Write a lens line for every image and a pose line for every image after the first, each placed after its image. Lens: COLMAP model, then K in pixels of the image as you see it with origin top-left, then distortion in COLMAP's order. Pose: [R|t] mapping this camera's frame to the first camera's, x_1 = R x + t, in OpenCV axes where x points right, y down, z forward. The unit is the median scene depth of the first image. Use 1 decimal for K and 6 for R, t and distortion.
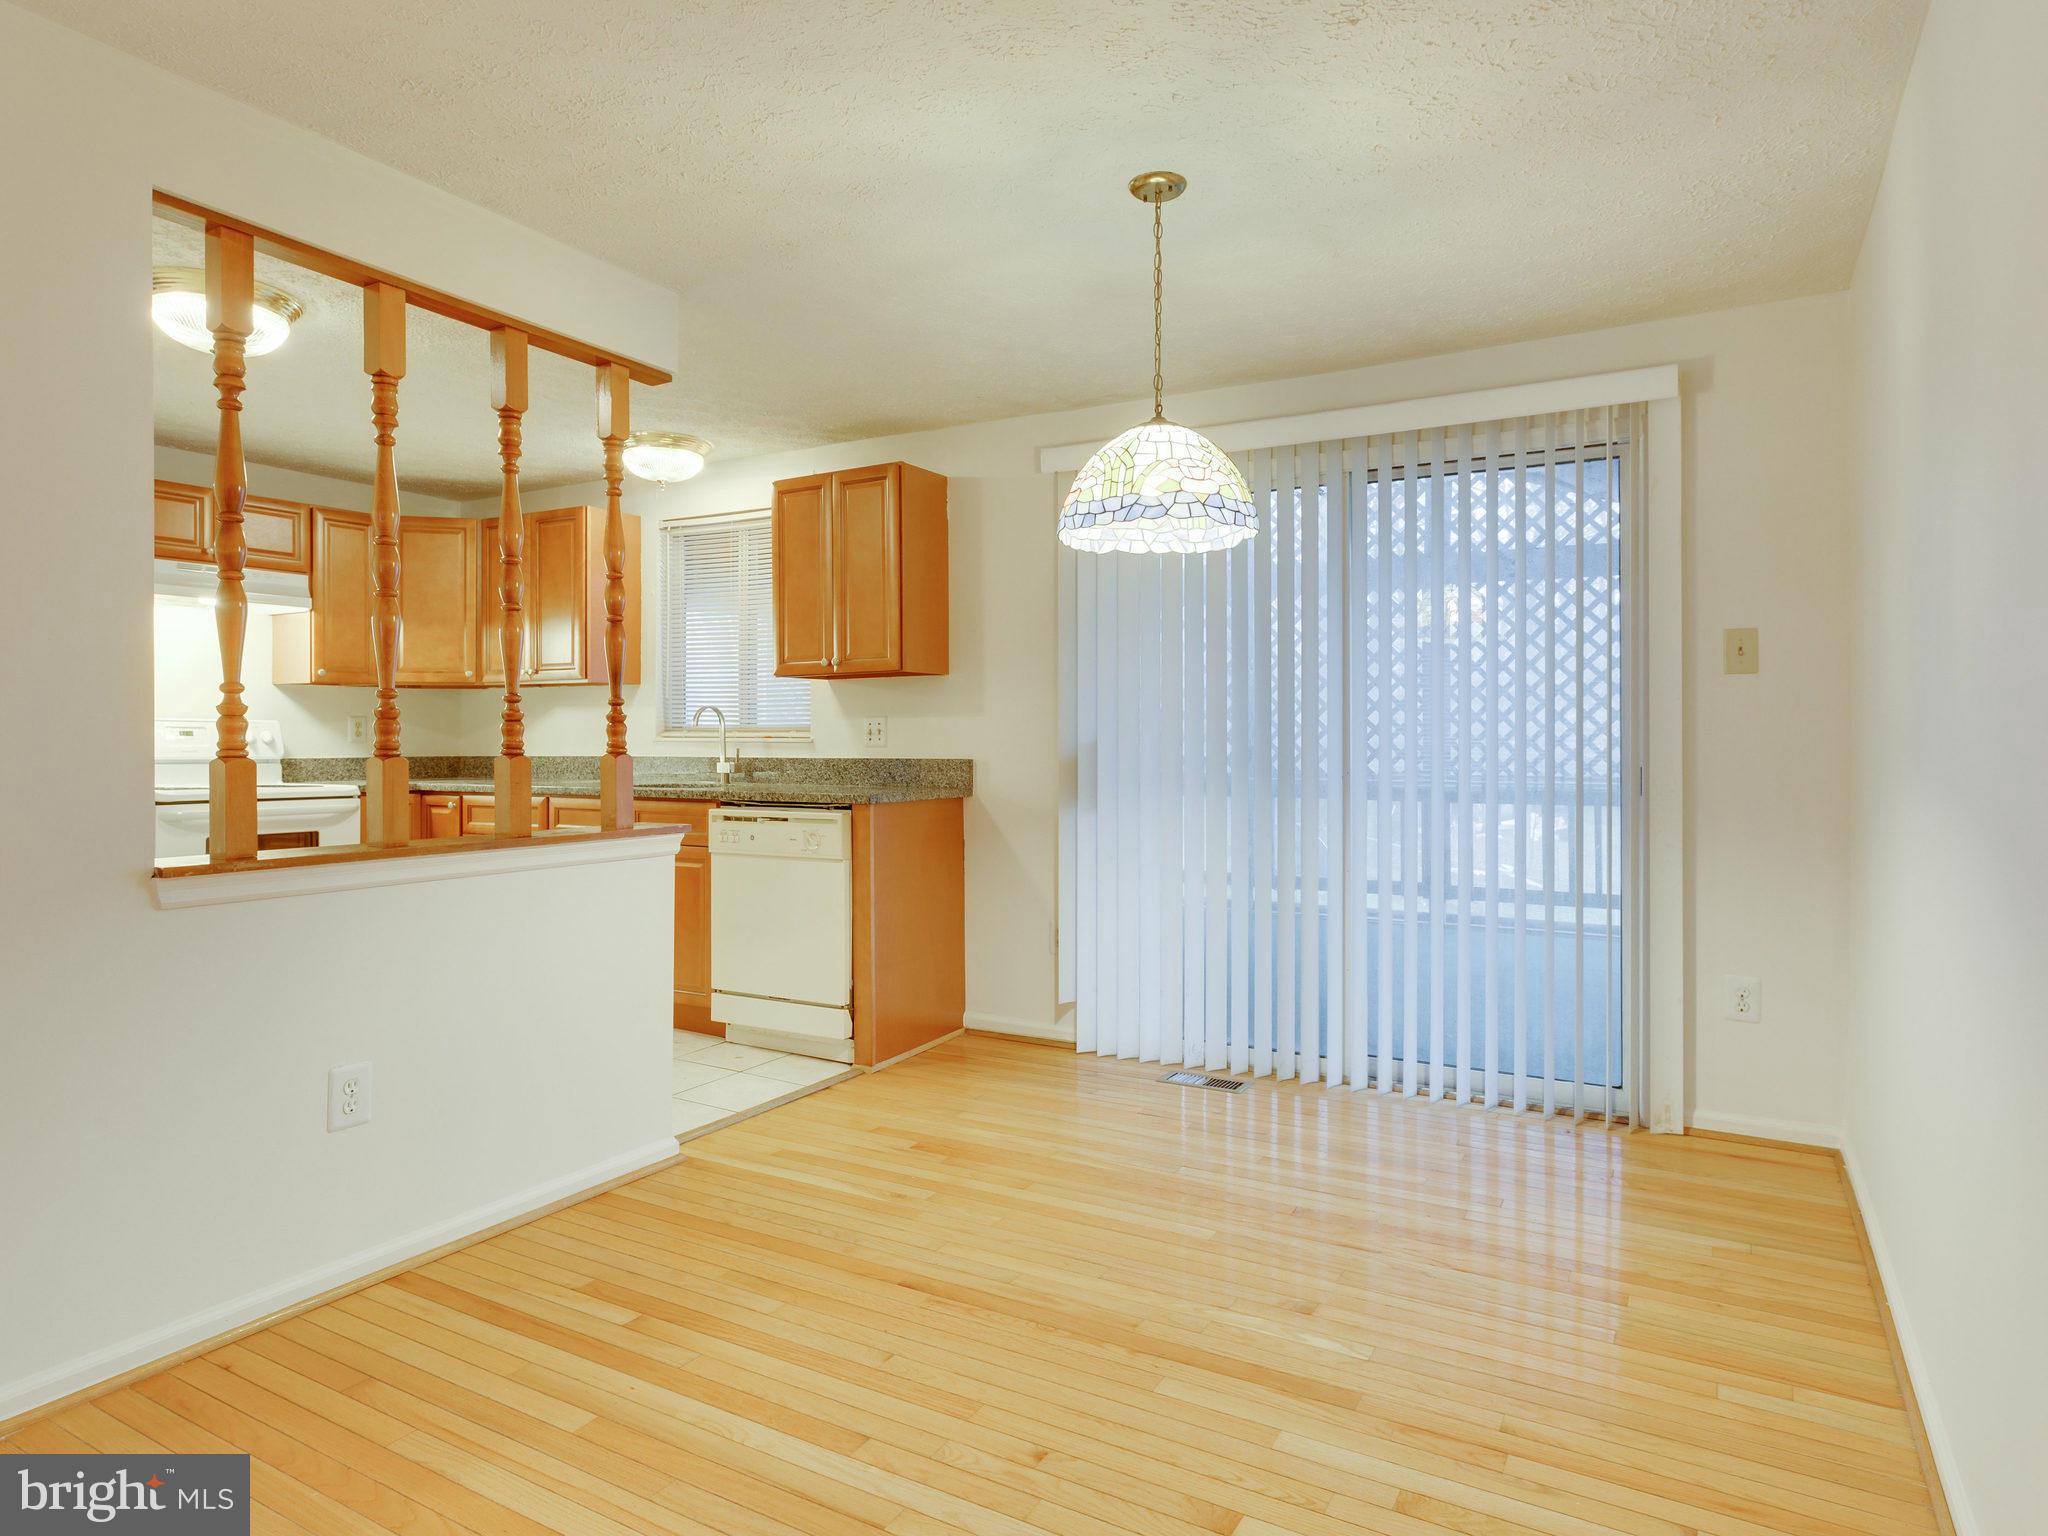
lens RADIAL K [[1223.7, 0, 1023.1], [0, 1223.7, 738.9], [0, 0, 1]] dist [0.000805, -0.000021]
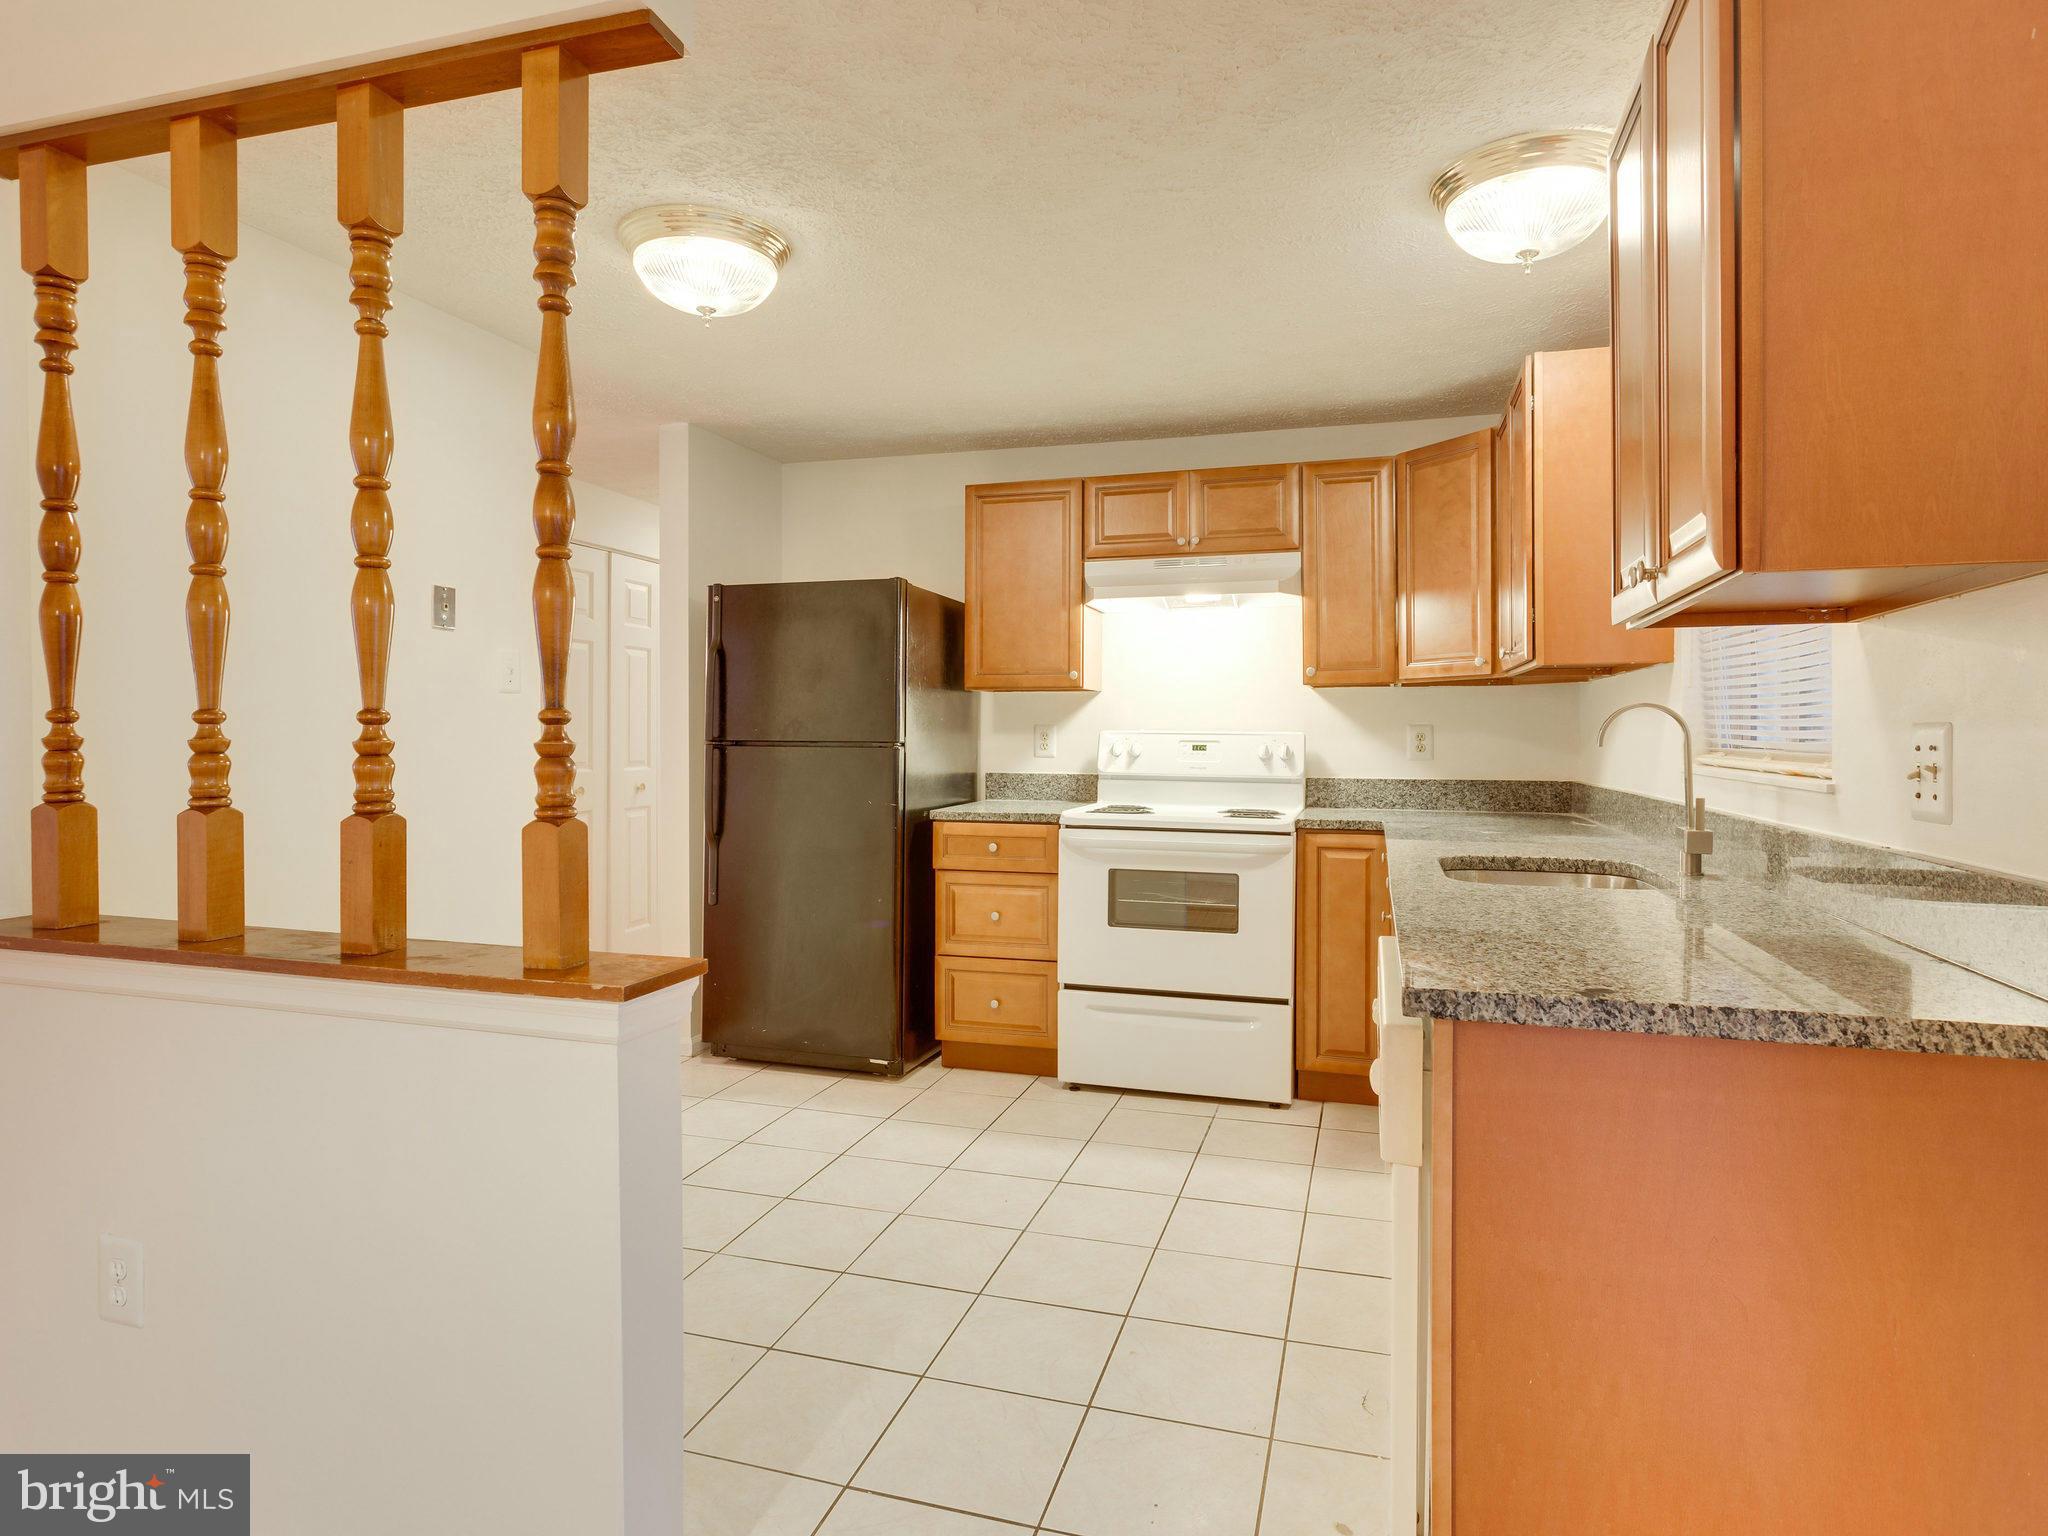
lens RADIAL K [[1147.6, 0, 1031.8], [0, 1147.6, 730.4], [0, 0, 1]] dist [-0.024873, 0.000528]
pose [[0.224237, -0.002328, -0.974532, 0.194361], [-0.001057, 0.999996, -0.002632, -0.025974], [0.974534, 0.001620, 0.224234, 1.207891]]
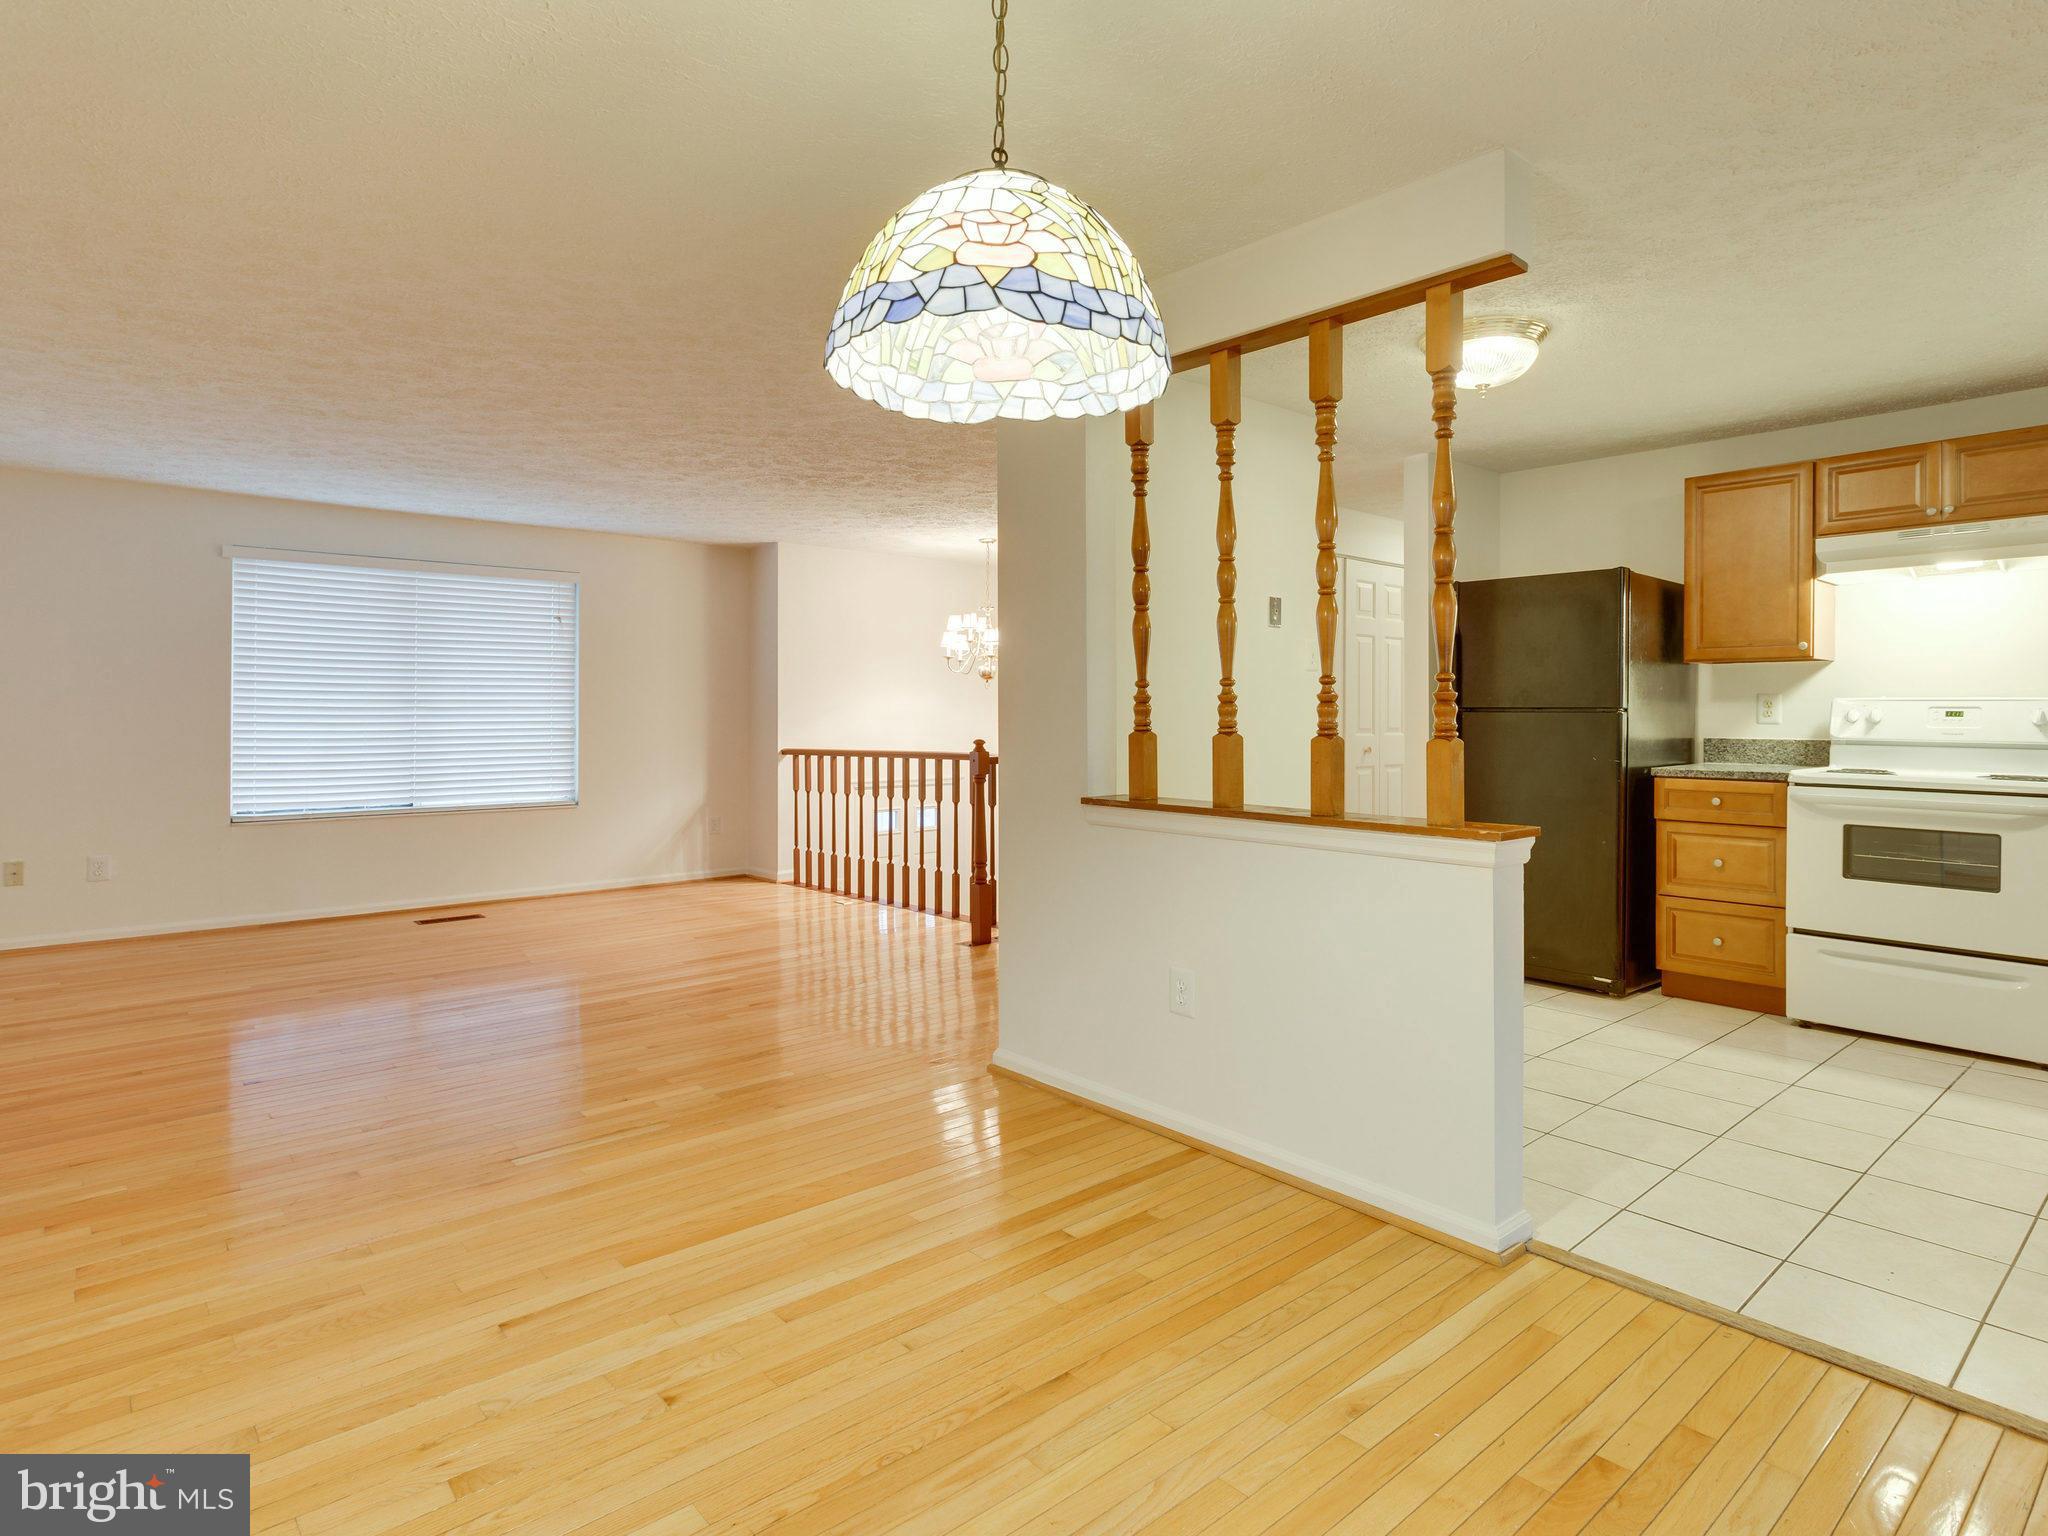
lens RADIAL K [[1118.6, 0, 1038.0], [0, 1118.6, 716.2], [0, 0, 1]] dist [0.003145, 0.001142]
pose [[-0.321696, -0.000080, -0.946843, 0.560694], [-0.001797, 0.999998, 0.000526, -0.003298], [0.946841, 0.001871, -0.321696, 1.092751]]
